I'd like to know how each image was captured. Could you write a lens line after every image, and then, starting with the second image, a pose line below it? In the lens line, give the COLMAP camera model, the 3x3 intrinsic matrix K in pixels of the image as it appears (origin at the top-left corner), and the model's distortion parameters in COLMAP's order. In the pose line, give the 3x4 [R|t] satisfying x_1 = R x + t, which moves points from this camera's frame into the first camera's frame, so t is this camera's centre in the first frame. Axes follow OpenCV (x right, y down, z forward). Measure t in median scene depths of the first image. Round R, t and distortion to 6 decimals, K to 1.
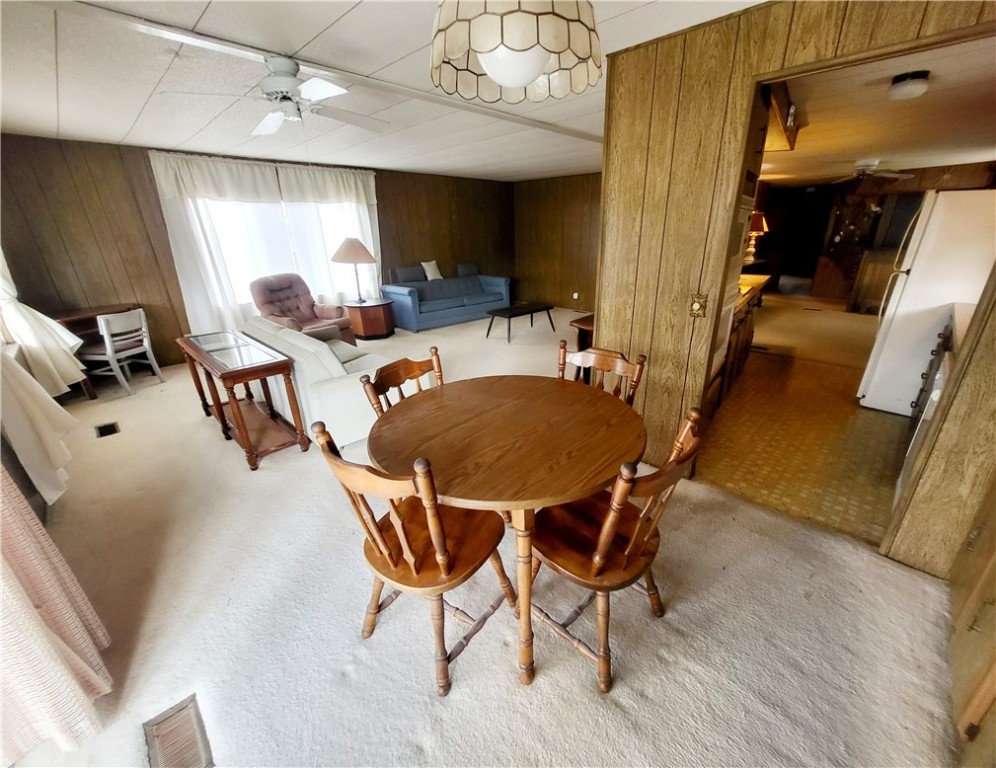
lens RADIAL K [[405.5, 0, 521.8], [0, 405.5, 393.1], [0, 0, 1]] dist [0.000953, -0.000106]
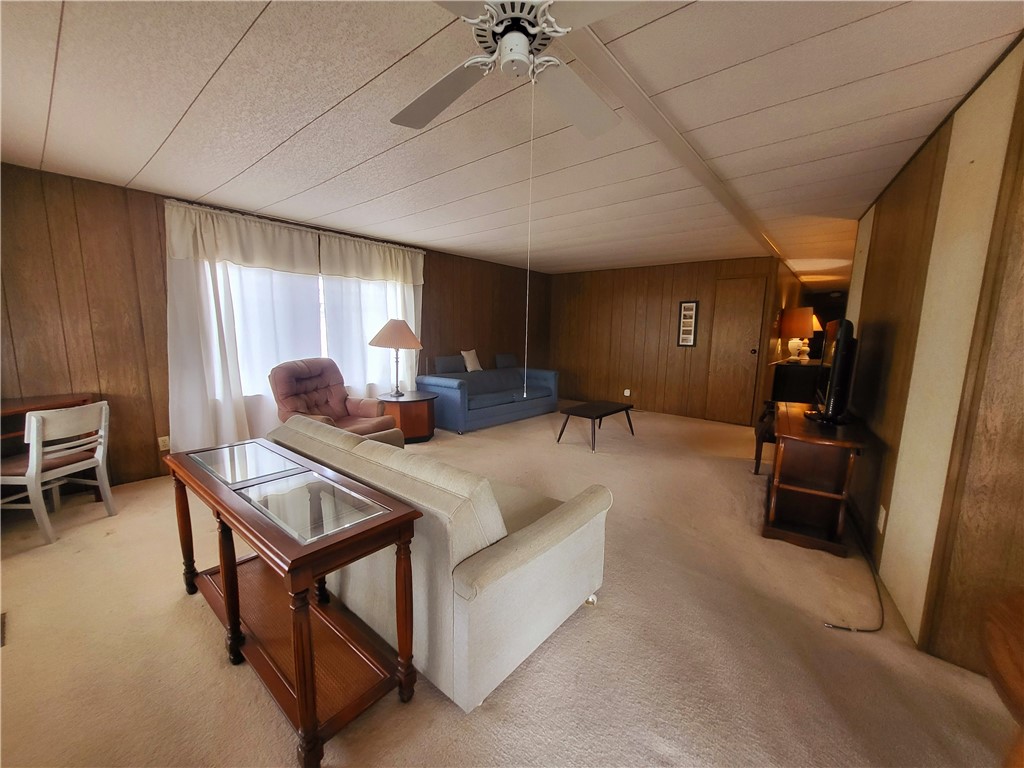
lens RADIAL K [[398.9, 0, 513.4], [0, 398.9, 388.0], [0, 0, 1]] dist [0.001933, 0.000034]
pose [[0.997264, 0.019063, 0.071429, -0.267354], [-0.001330, 0.970654, -0.240476, -0.060476], [-0.073917, 0.239723, 0.968023, 0.262946]]
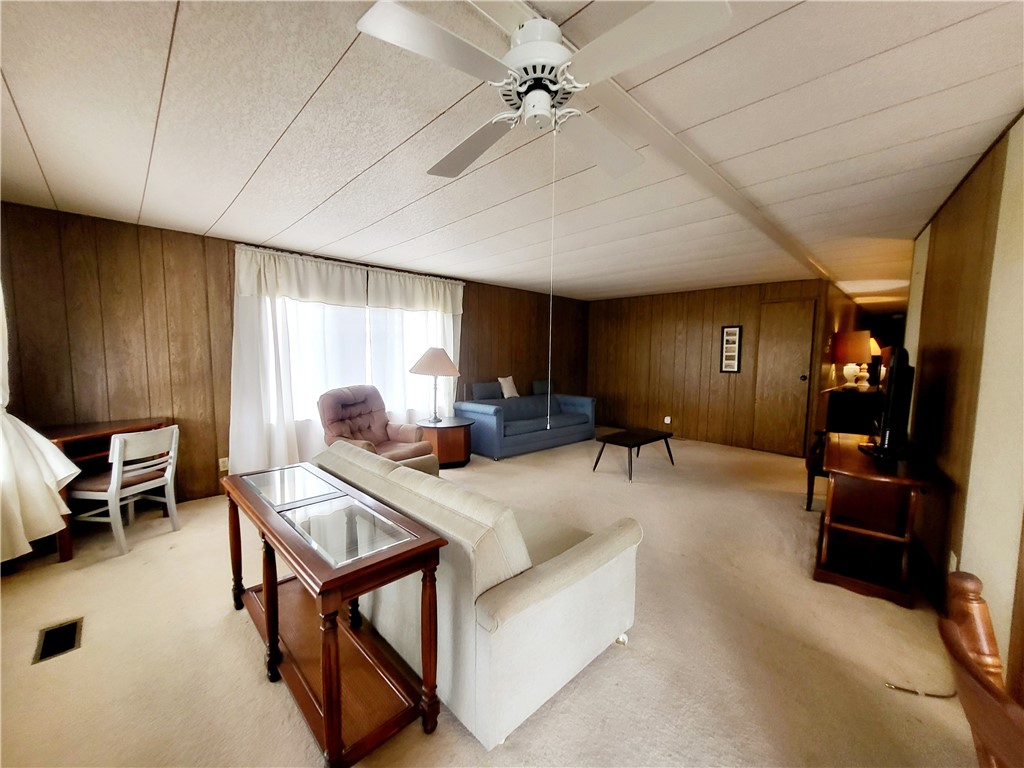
lens RADIAL K [[398.9, 0, 513.4], [0, 398.9, 388.0], [0, 0, 1]] dist [0.001933, 0.000034]
pose [[0.999242, 0.023927, -0.030717, -0.256794], [-0.032004, 0.954044, -0.297953, -0.063400], [0.022177, 0.298710, 0.954086, 0.254334]]
